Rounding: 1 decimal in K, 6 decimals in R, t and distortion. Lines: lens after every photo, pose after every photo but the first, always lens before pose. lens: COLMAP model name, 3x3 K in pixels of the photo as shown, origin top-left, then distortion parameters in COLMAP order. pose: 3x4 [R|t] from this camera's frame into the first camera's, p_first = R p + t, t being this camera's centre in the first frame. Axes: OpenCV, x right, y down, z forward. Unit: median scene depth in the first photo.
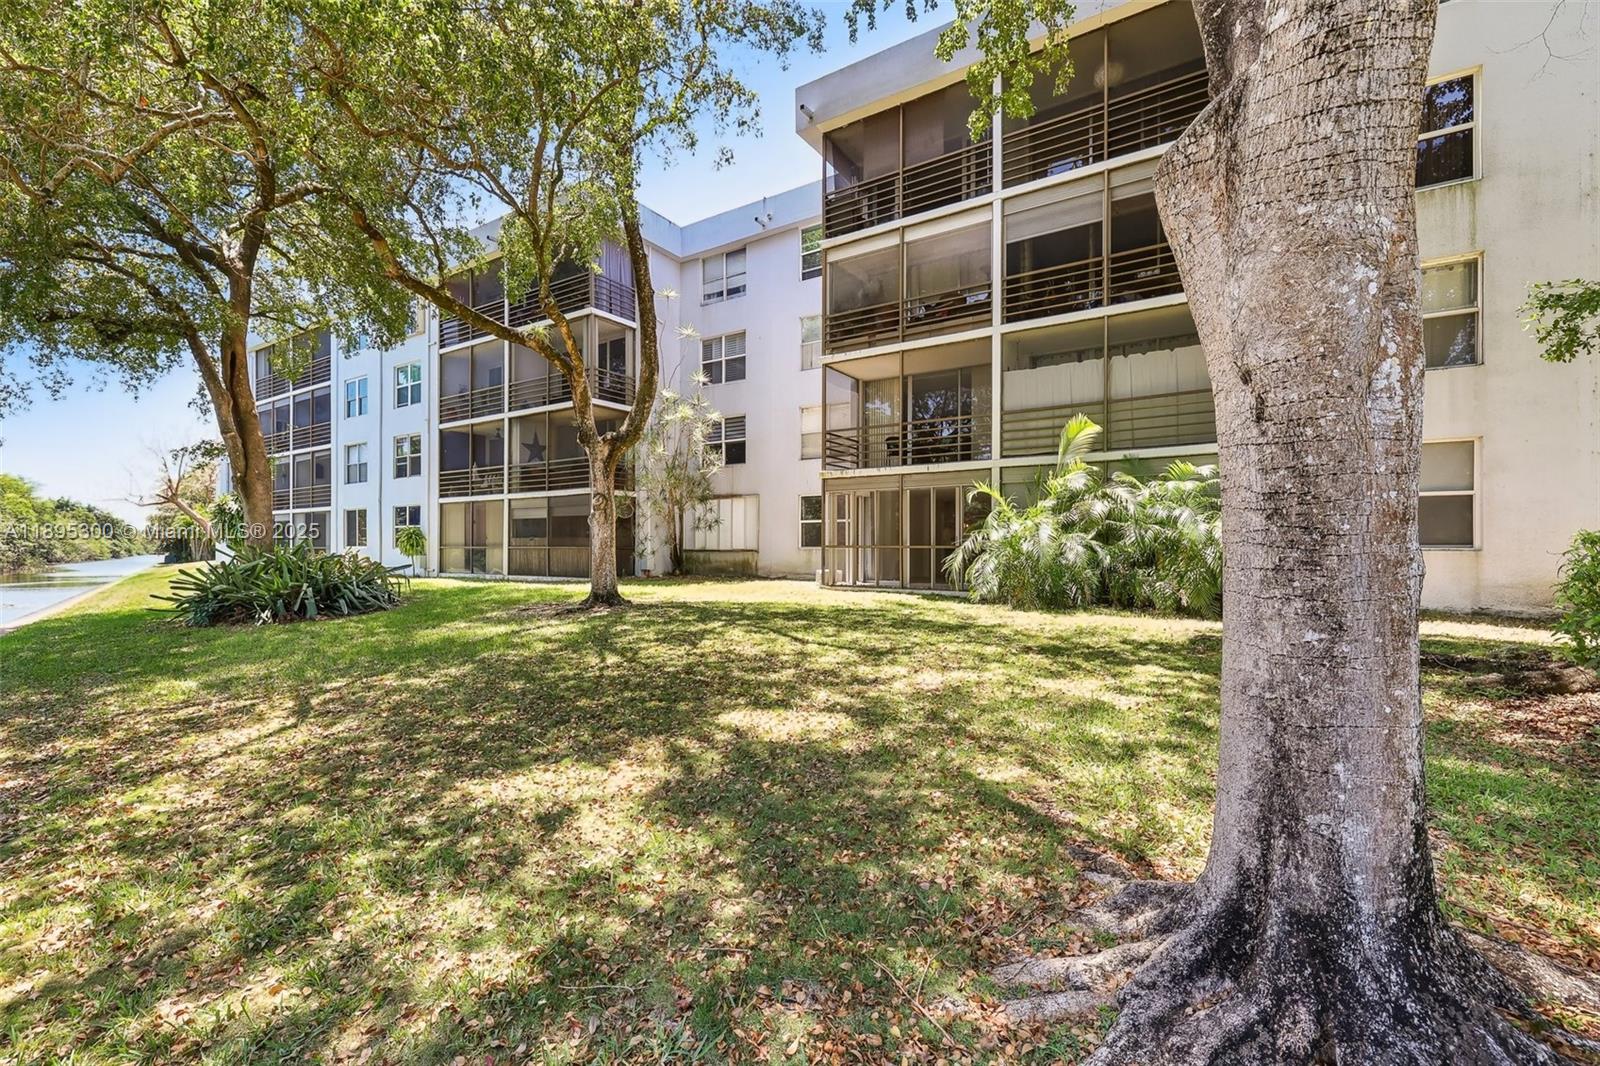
lens RADIAL K [[691.9, 0, 778.8], [0, 691.9, 545.4], [0, 0, 1]] dist [0.000839, 0.000014]
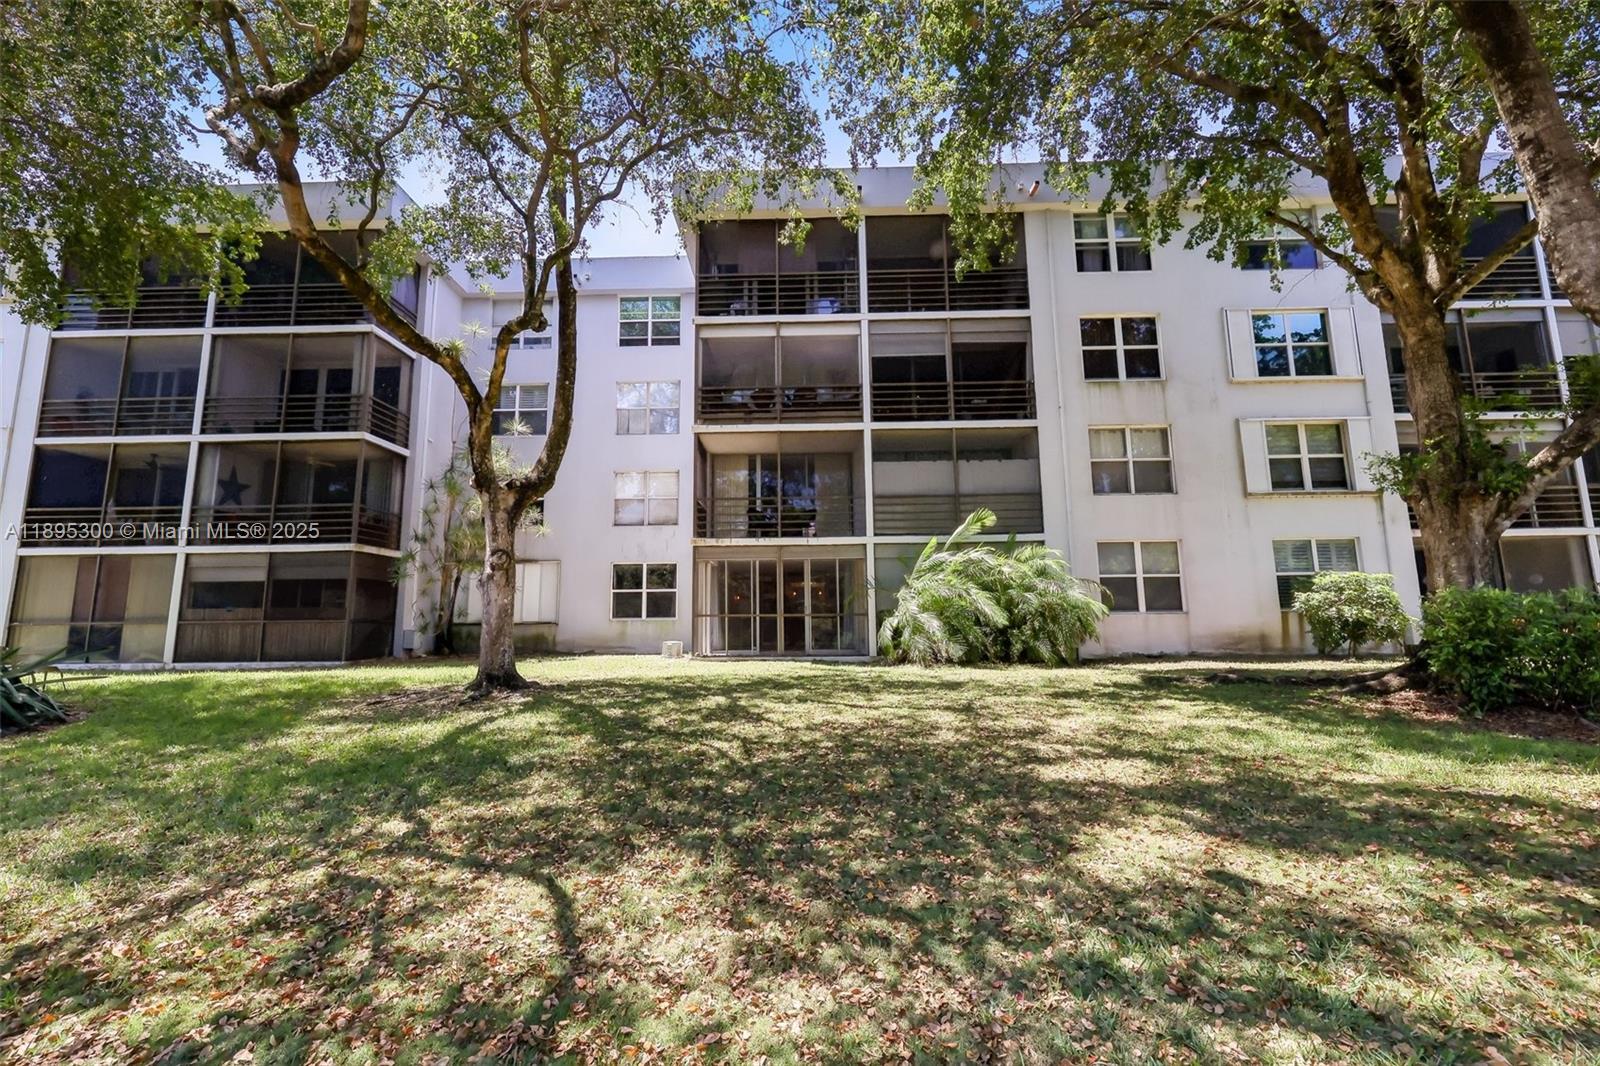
lens RADIAL K [[678.6, 0, 779.3], [0, 678.6, 530.6], [0, 0, 1]] dist [0.000815, 0.000299]
pose [[0.846139, 0.061671, 0.529382, -0.272673], [0.009131, 0.991459, -0.130096, 0.006589], [-0.532883, 0.114913, 0.838350, 0.096786]]
